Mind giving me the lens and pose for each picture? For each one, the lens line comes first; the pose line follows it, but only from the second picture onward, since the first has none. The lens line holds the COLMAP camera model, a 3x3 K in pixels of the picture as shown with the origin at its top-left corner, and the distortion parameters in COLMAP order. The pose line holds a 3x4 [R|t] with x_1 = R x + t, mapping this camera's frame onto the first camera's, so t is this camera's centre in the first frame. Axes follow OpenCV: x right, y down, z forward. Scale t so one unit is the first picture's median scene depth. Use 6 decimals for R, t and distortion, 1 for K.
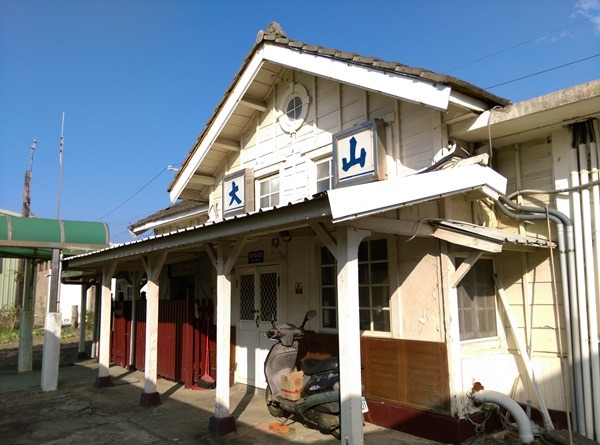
lens RADIAL K [[488.4, 0, 298.6], [0, 488.4, 223.9], [0, 0, 1]] dist [0.048237, -0.029018]
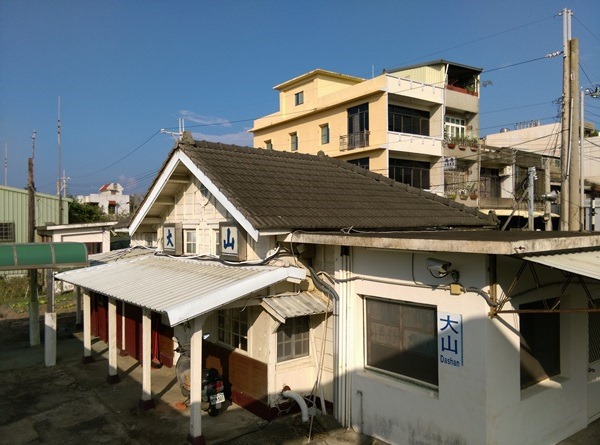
lens RADIAL K [[488.4, 0, 302.3], [0, 488.4, 221.5], [0, 0, 1]] dist [0.048237, -0.029018]
pose [[0.999822, 0.008892, -0.016644, 0.355999], [-0.006427, 0.989744, 0.142707, -0.404481], [0.017743, -0.142575, 0.989625, -0.511493]]
